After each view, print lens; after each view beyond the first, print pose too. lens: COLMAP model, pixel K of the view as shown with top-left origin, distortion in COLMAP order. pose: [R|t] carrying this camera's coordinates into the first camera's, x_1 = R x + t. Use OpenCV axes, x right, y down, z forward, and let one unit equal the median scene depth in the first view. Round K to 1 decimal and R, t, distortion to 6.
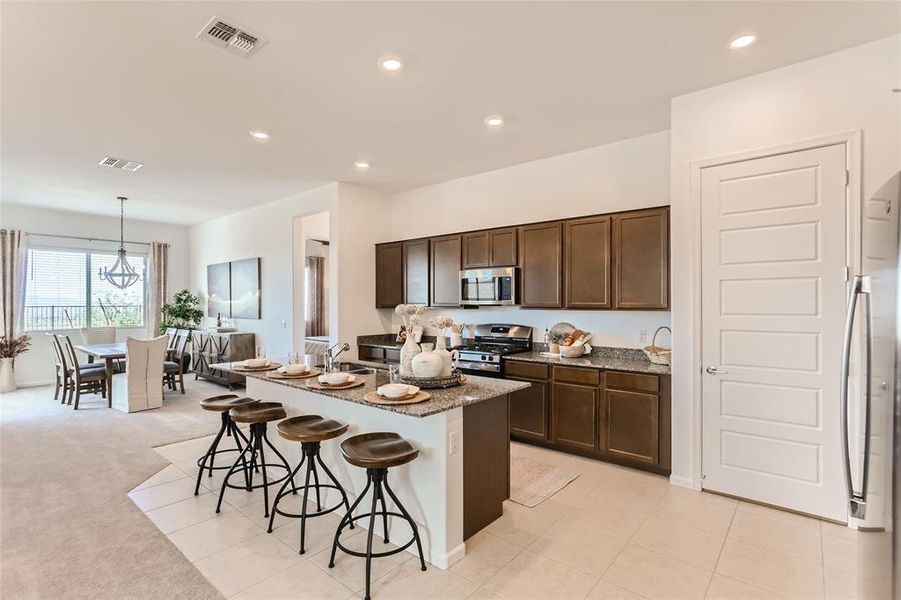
lens RADIAL K [[431.8, 0, 447.6], [0, 431.8, 301.2], [0, 0, 1]] dist [-0.019579, 0.011837]
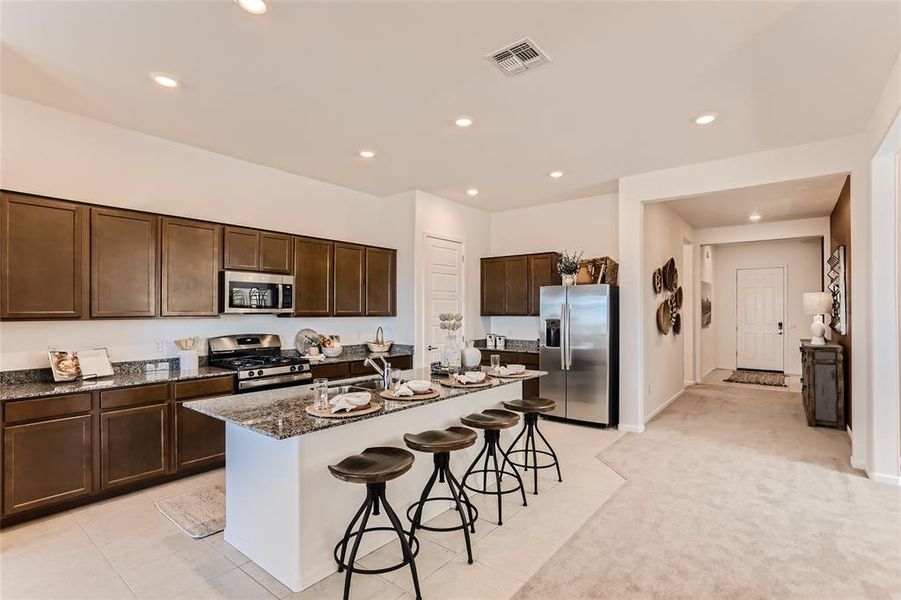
lens RADIAL K [[431.8, 0, 454.9], [0, 431.8, 304.4], [0, 0, 1]] dist [-0.019579, 0.011837]
pose [[-0.016978, 0.007767, 0.999826, -0.855399], [-0.014989, 0.999855, -0.008022, -0.009356], [-0.999744, -0.015122, -0.016859, 0.640365]]
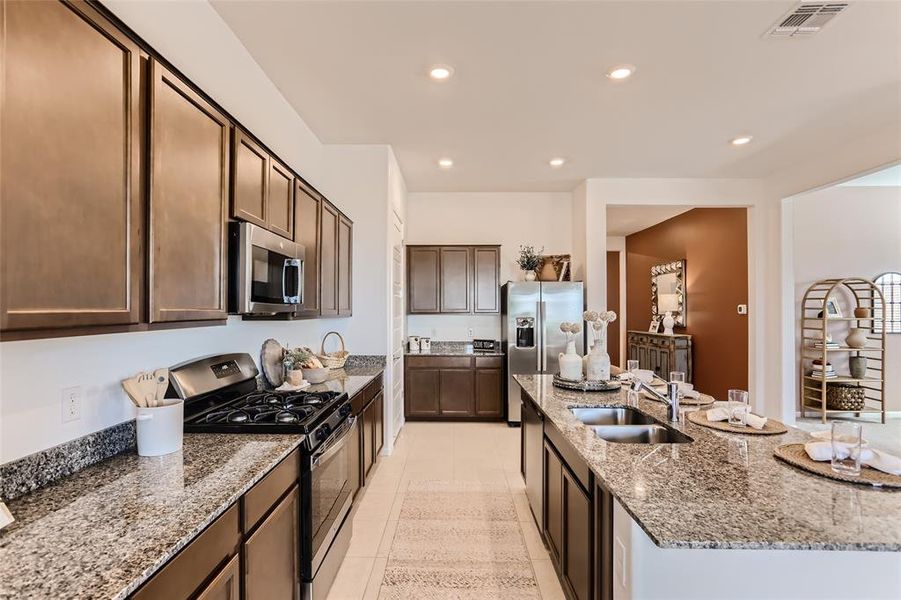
lens RADIAL K [[431.8, 0, 452.7], [0, 431.8, 304.0], [0, 0, 1]] dist [-0.019579, 0.011837]
pose [[-0.625465, 0.000811, 0.780252, -0.409112], [-0.016495, 0.999762, -0.014262, 0.002682], [-0.780078, -0.021790, -0.625303, 1.198983]]
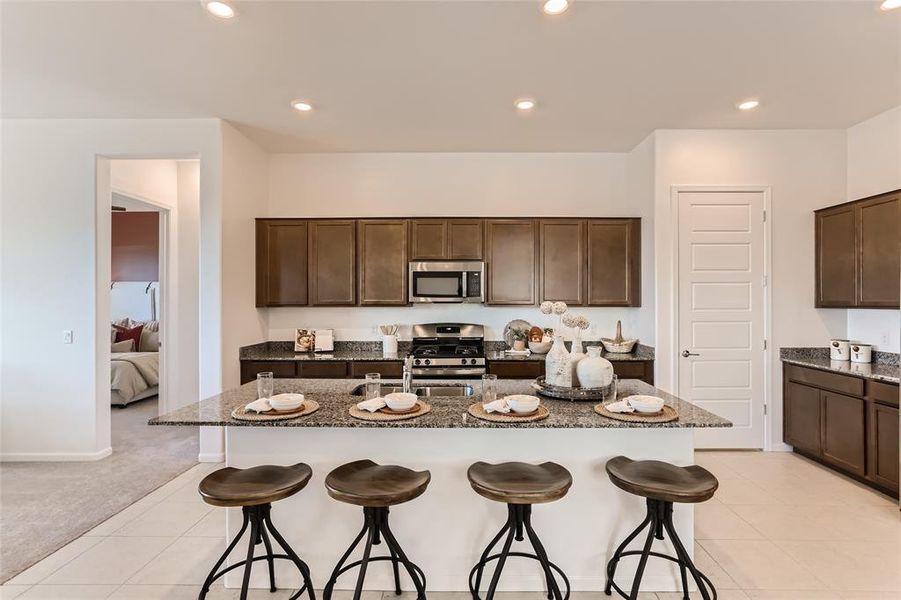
lens RADIAL K [[431.8, 0, 448.6], [0, 431.8, 298.0], [0, 0, 1]] dist [-0.019579, 0.011837]
pose [[0.772297, -0.002189, 0.635258, -0.500087], [-0.003013, 0.999970, 0.007110, -0.006892], [-0.635255, -0.007405, 0.772267, 0.322054]]
